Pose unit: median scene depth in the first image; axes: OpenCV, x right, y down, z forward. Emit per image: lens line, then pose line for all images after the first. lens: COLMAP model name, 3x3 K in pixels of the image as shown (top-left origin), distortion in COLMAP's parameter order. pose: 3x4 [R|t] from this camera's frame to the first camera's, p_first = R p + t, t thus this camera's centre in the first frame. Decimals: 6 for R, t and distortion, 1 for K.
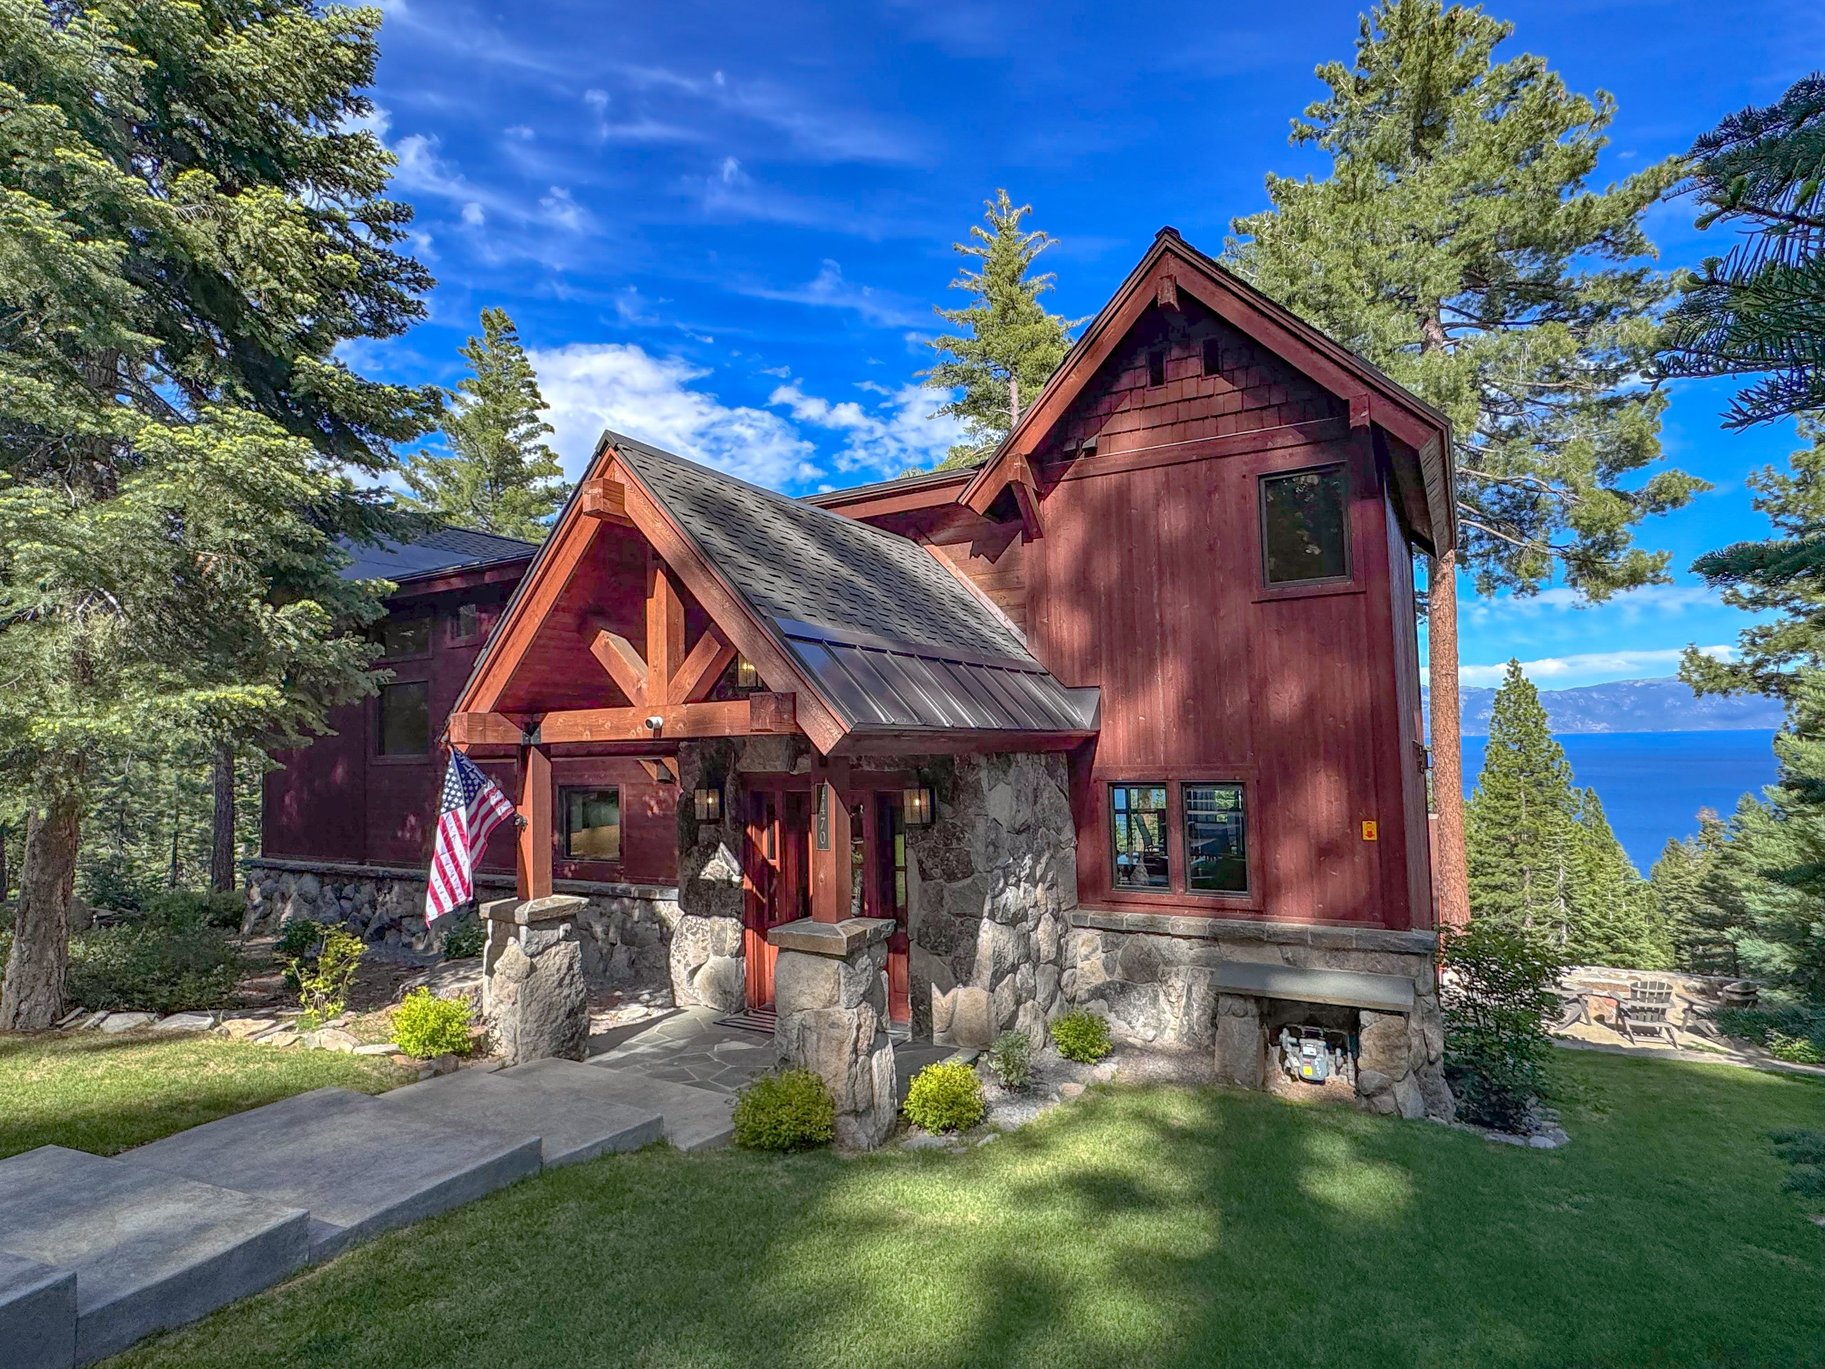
lens RADIAL K [[946.6, 0, 912.5], [0, 946.6, 684.5], [0, 0, 1]] dist [-0.001404, -0.000313]
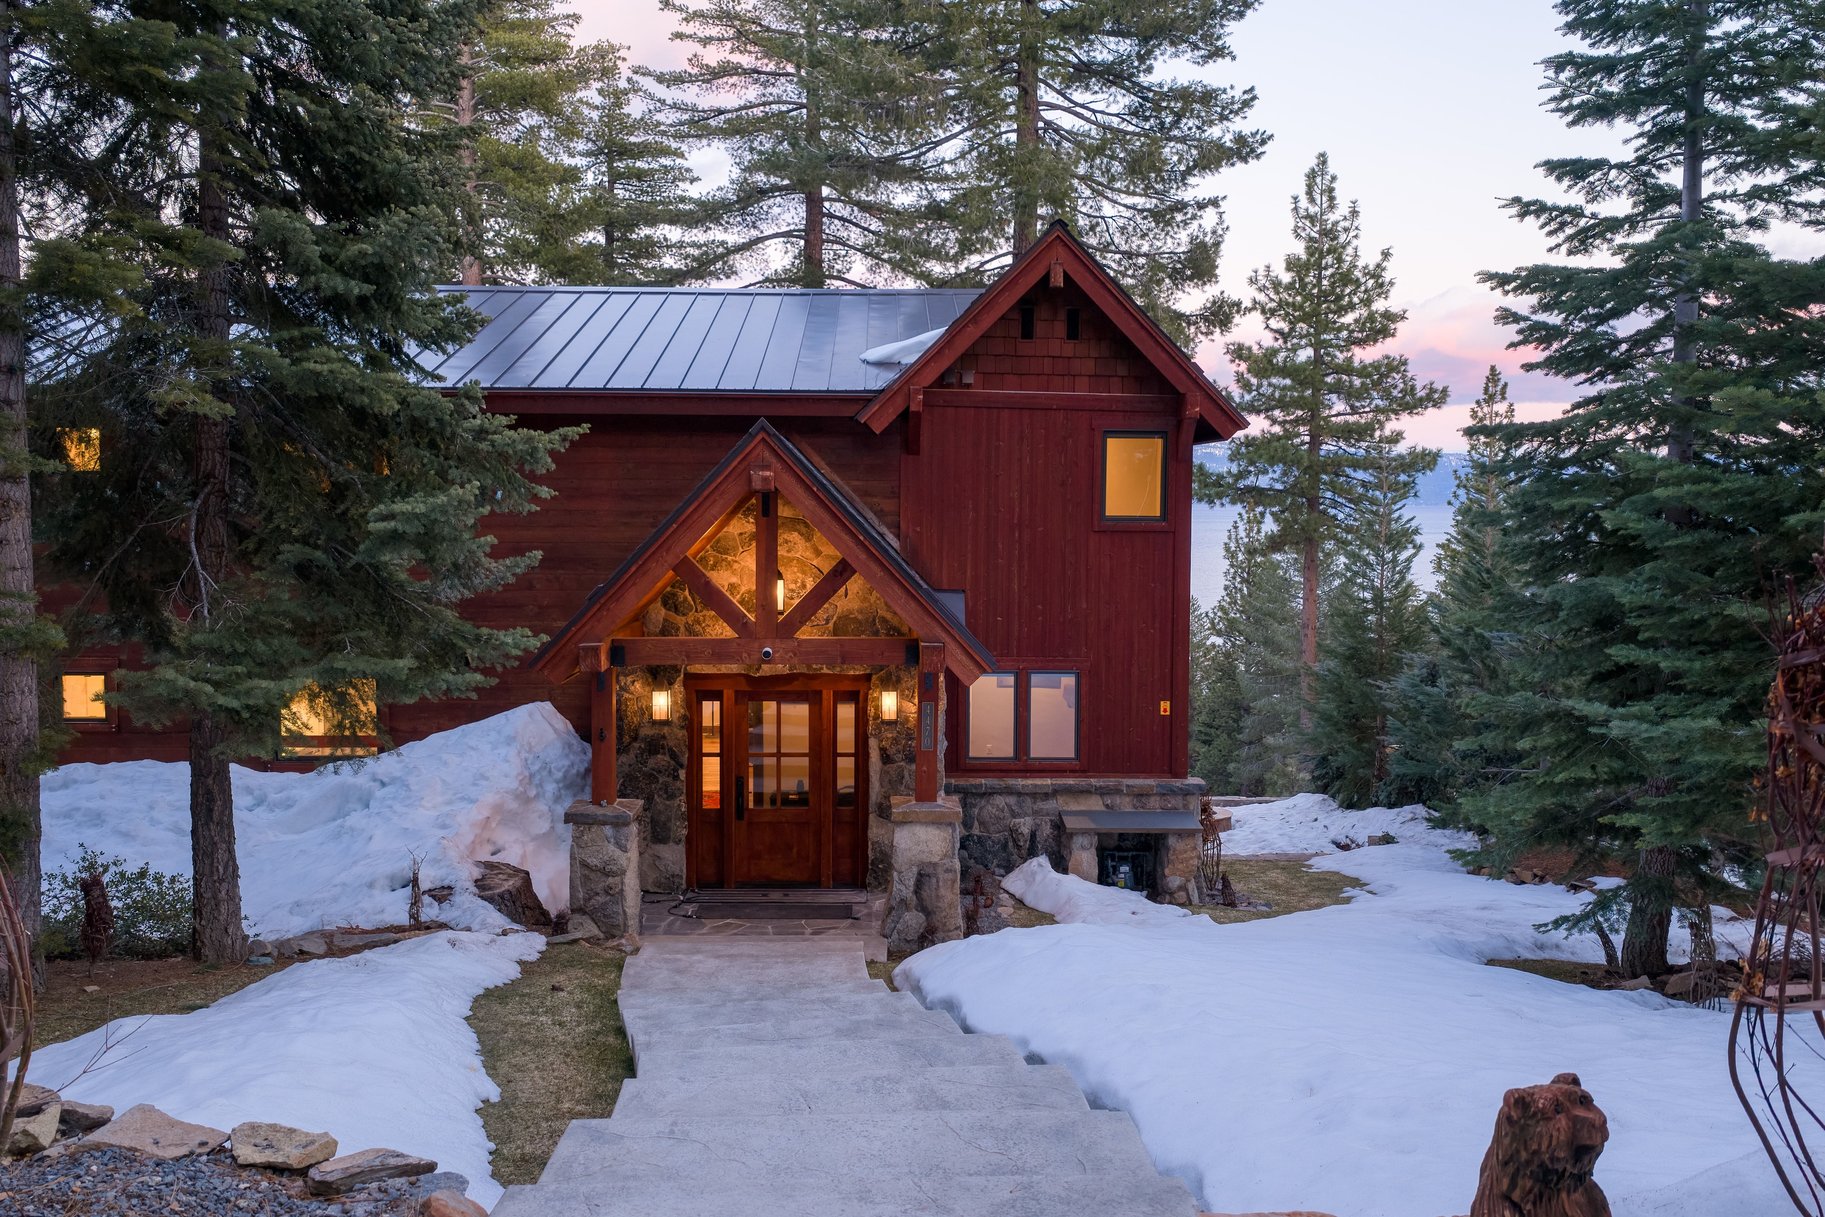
lens RADIAL K [[1531.8, 0, 912.5], [0, 1531.8, 608.5], [0, 0, 1]] dist [0.006088, -0.008713]
pose [[0.846016, -0.010194, 0.533060, -0.555619], [-0.060084, 0.991625, 0.114322, -0.120952], [-0.529761, -0.128746, 0.838318, -0.355961]]
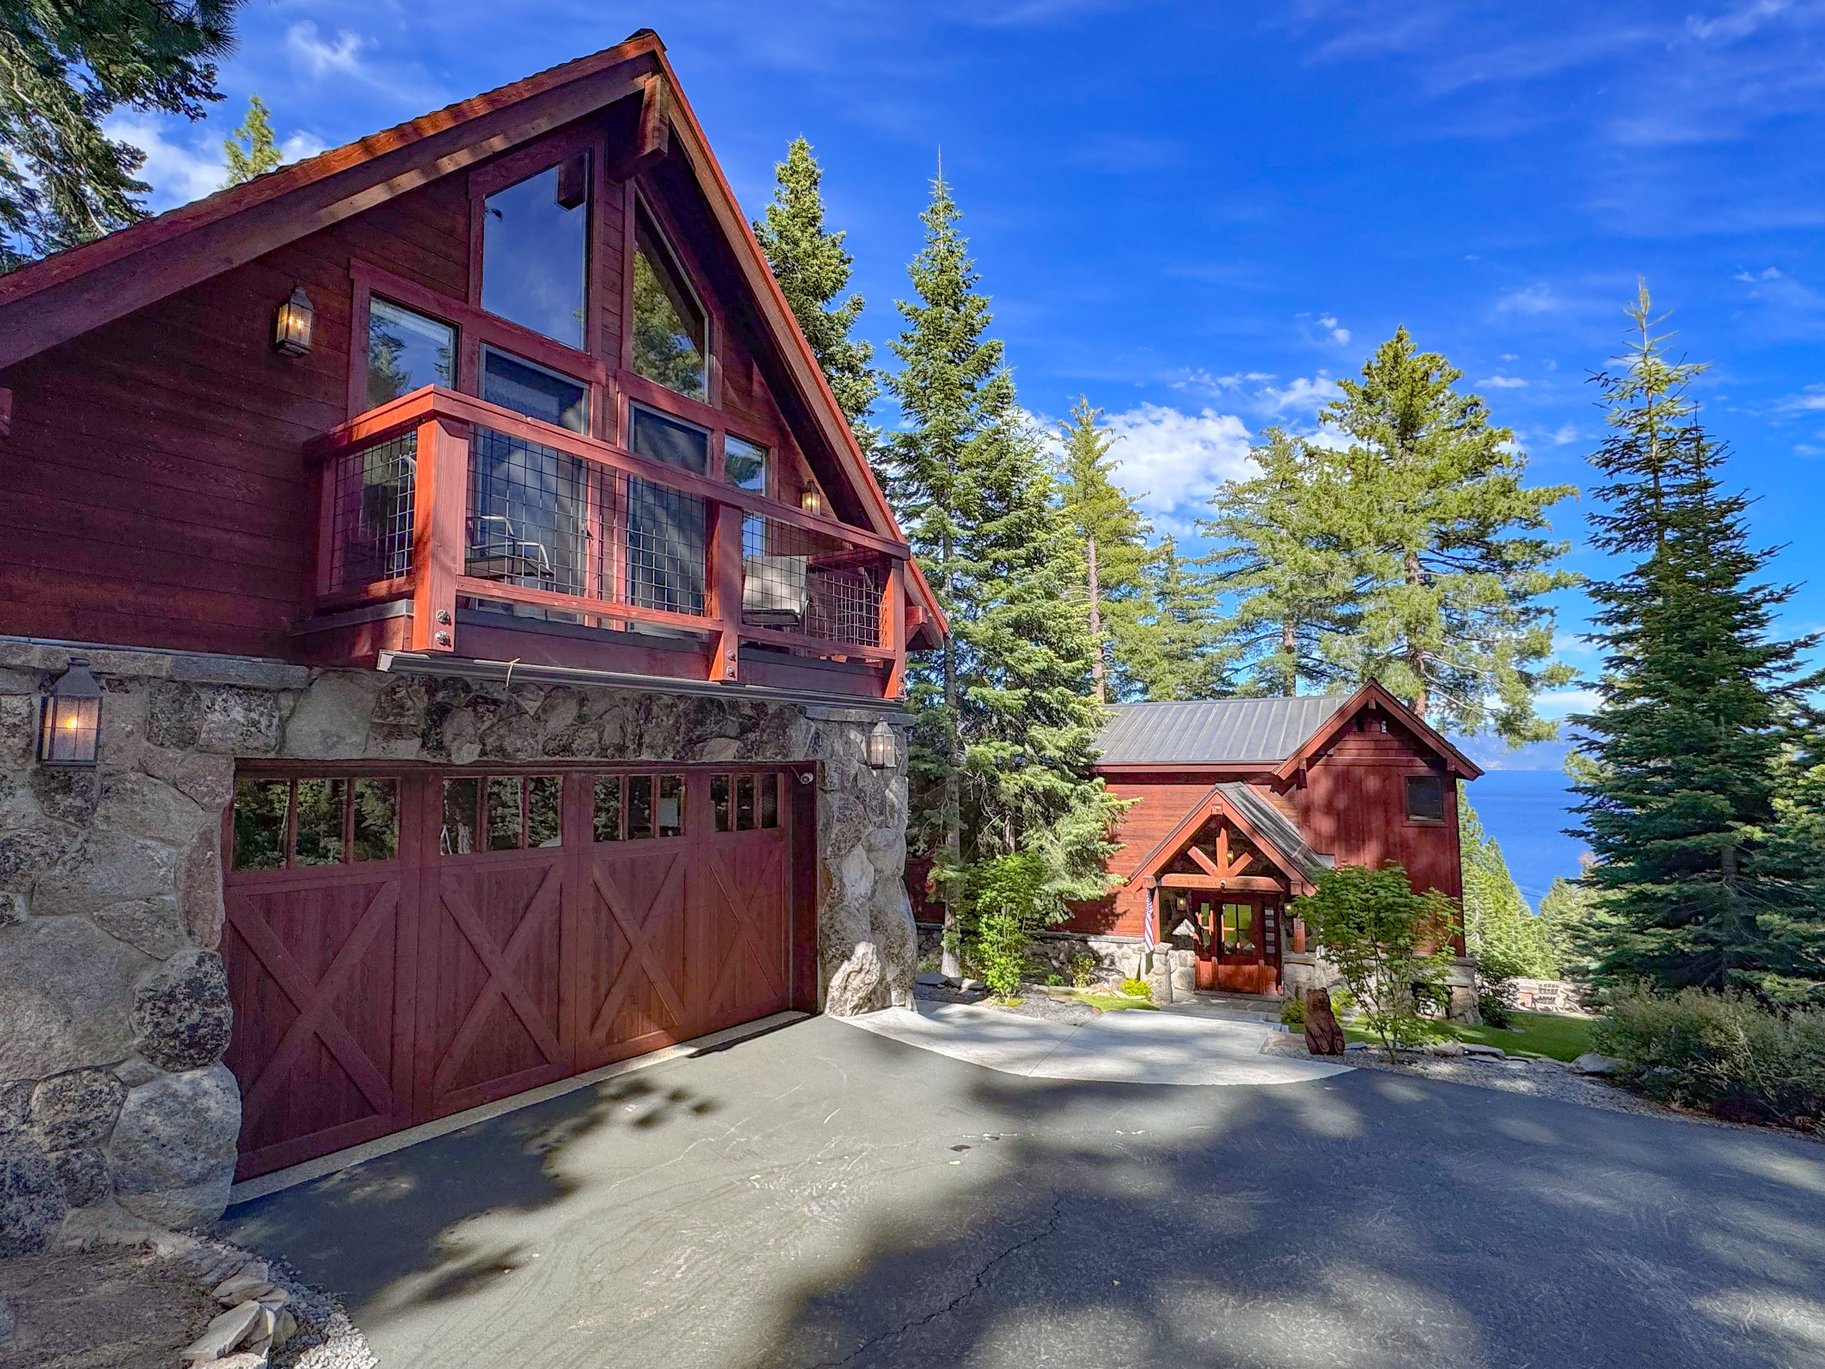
lens RADIAL K [[946.6, 0, 912.5], [0, 946.6, 684.5], [0, 0, 1]] dist [-0.001404, -0.000313]
pose [[0.996673, 0.025340, 0.077464, -0.686928], [-0.023276, 0.999353, -0.027436, -0.217278], [-0.078109, 0.025541, 0.996618, -0.849803]]
